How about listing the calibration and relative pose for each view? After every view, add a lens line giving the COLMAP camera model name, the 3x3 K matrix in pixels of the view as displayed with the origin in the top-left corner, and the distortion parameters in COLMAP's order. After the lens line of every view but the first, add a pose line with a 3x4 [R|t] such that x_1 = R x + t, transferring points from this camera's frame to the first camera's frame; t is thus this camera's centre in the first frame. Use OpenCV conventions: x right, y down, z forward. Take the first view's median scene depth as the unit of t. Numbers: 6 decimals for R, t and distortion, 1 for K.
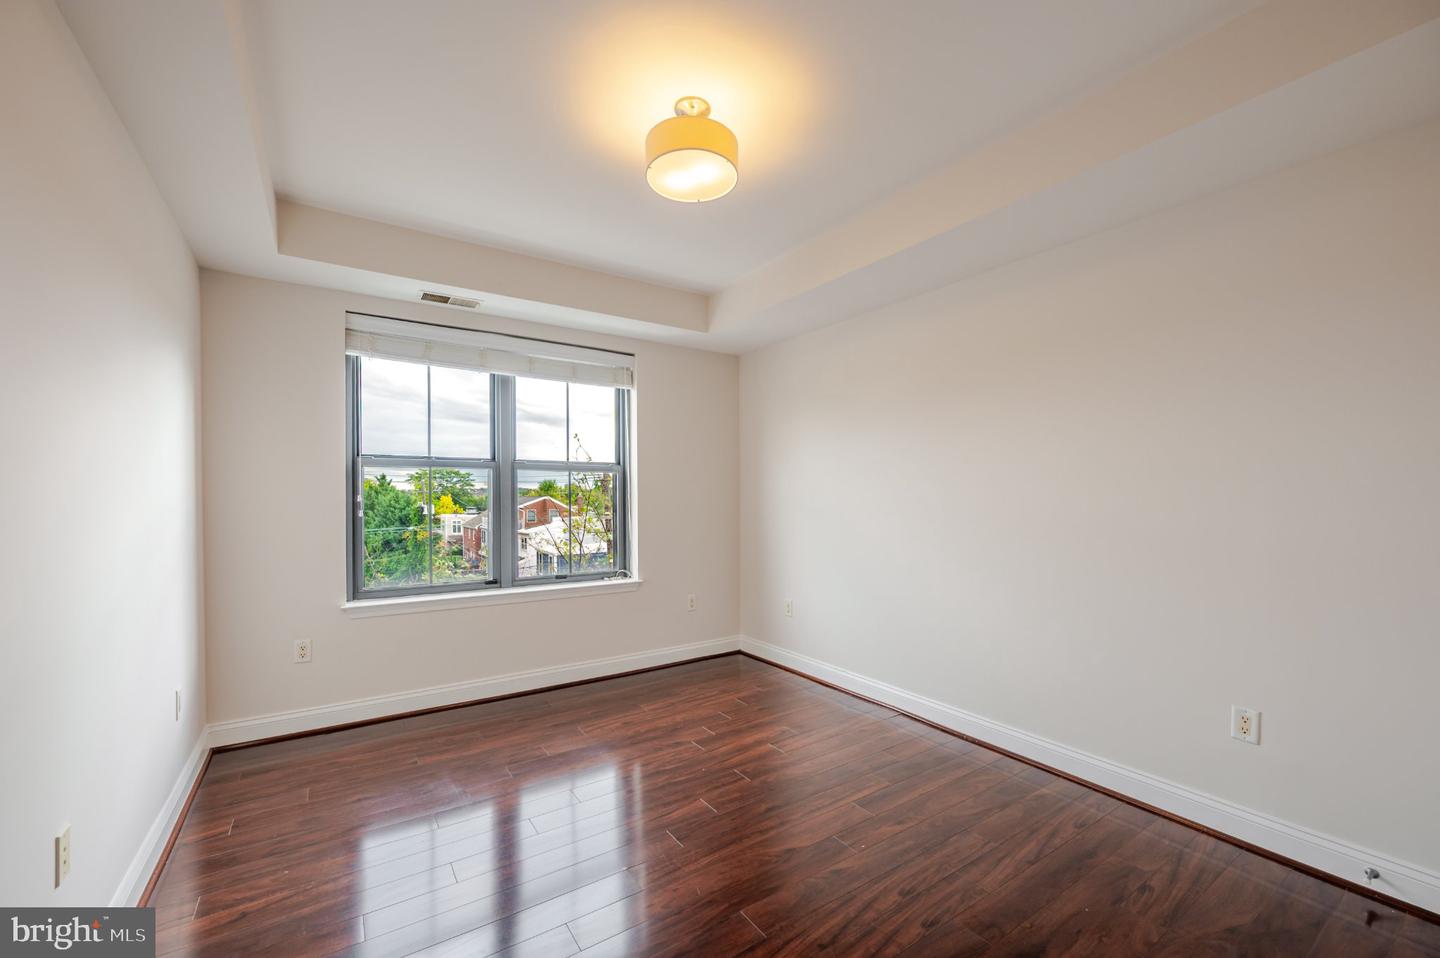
lens RADIAL K [[575.9, 0, 721.5], [0, 575.9, 498.9], [0, 0, 1]] dist [-0.001499, -0.000314]
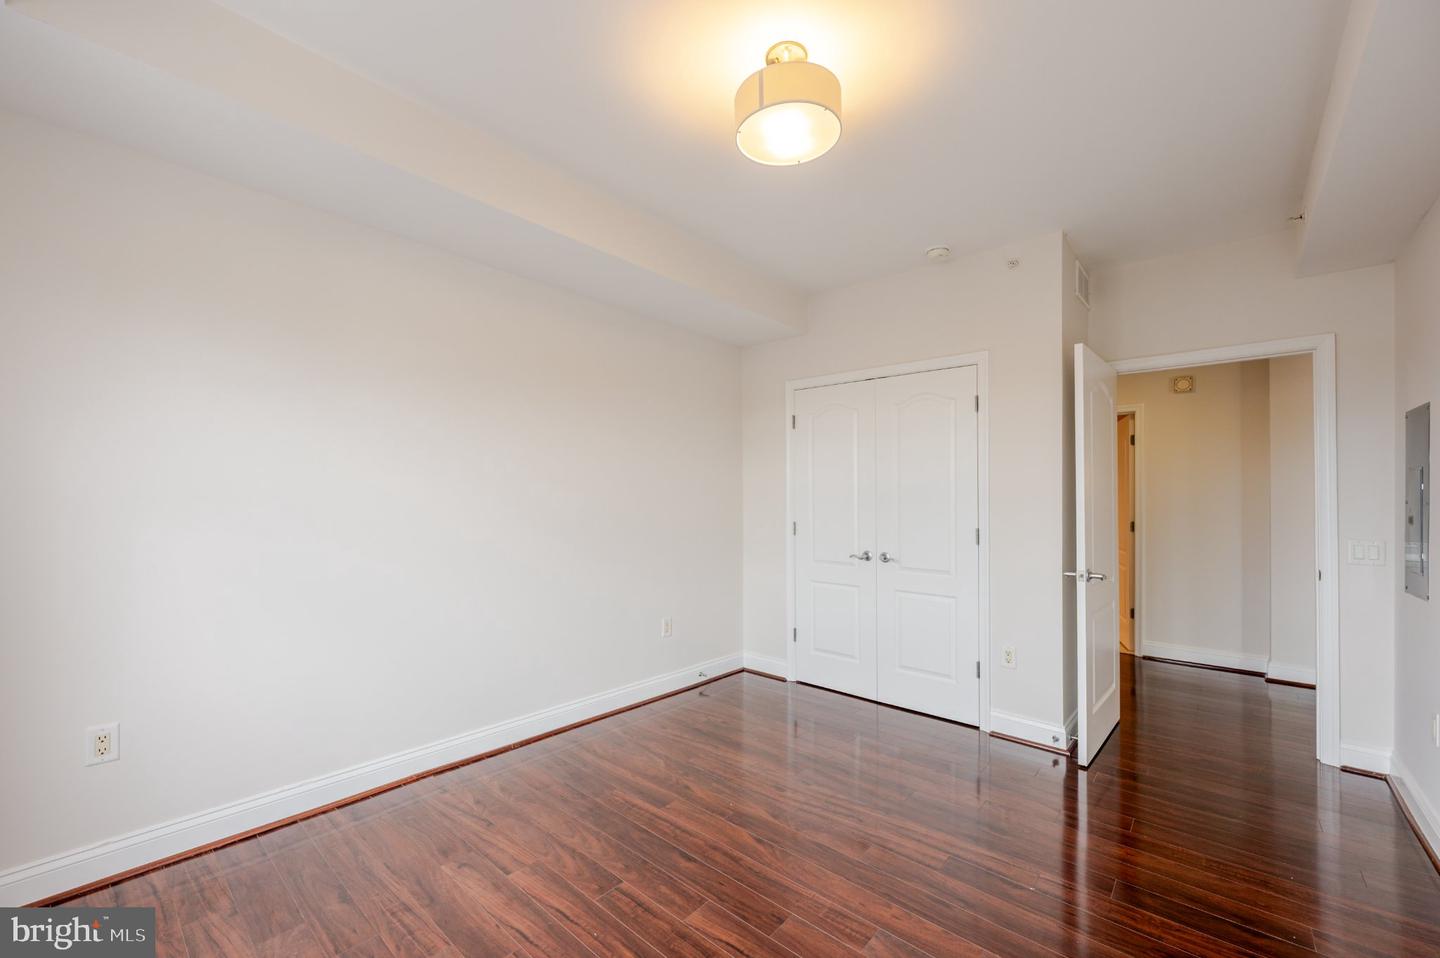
lens RADIAL K [[587.2, 0, 694.8], [0, 587.2, 489.2], [0, 0, 1]] dist [0.001143, 0.000051]
pose [[-0.238895, 0.010430, 0.970990, -0.648082], [-0.008471, 0.999882, -0.012824, -0.008511], [-0.971009, -0.011289, -0.238778, 0.997776]]
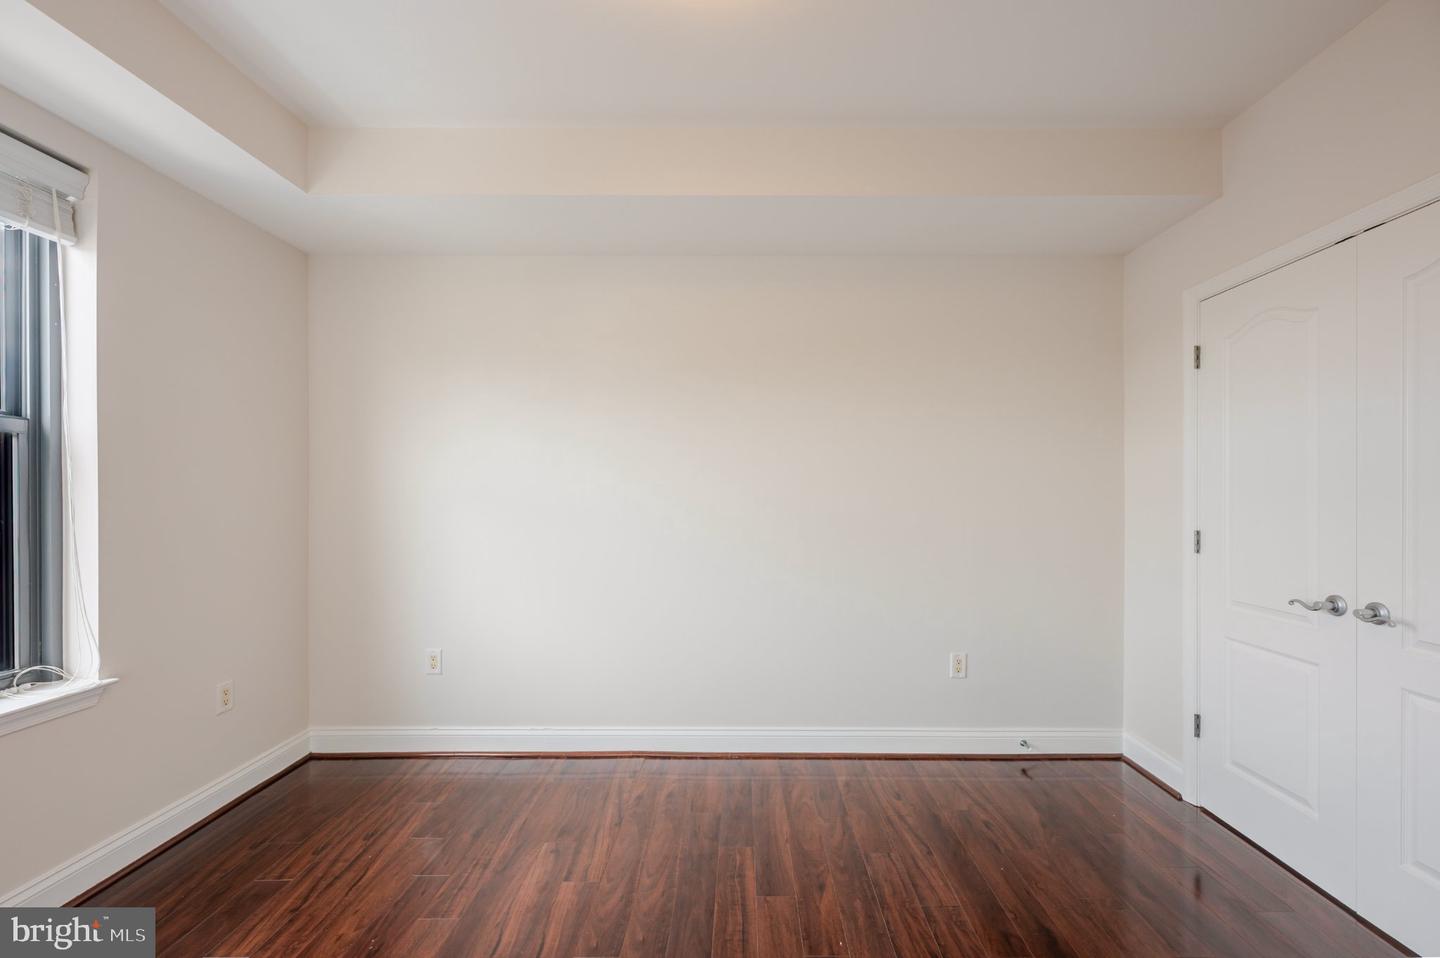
lens RADIAL K [[575.9, 0, 721.5], [0, 575.9, 498.9], [0, 0, 1]] dist [-0.001499, -0.000314]
pose [[0.559001, -0.009309, 0.829115, -0.357140], [0.004352, 0.999956, 0.008293, -0.003608], [-0.829156, -0.001028, 0.559017, 0.518907]]
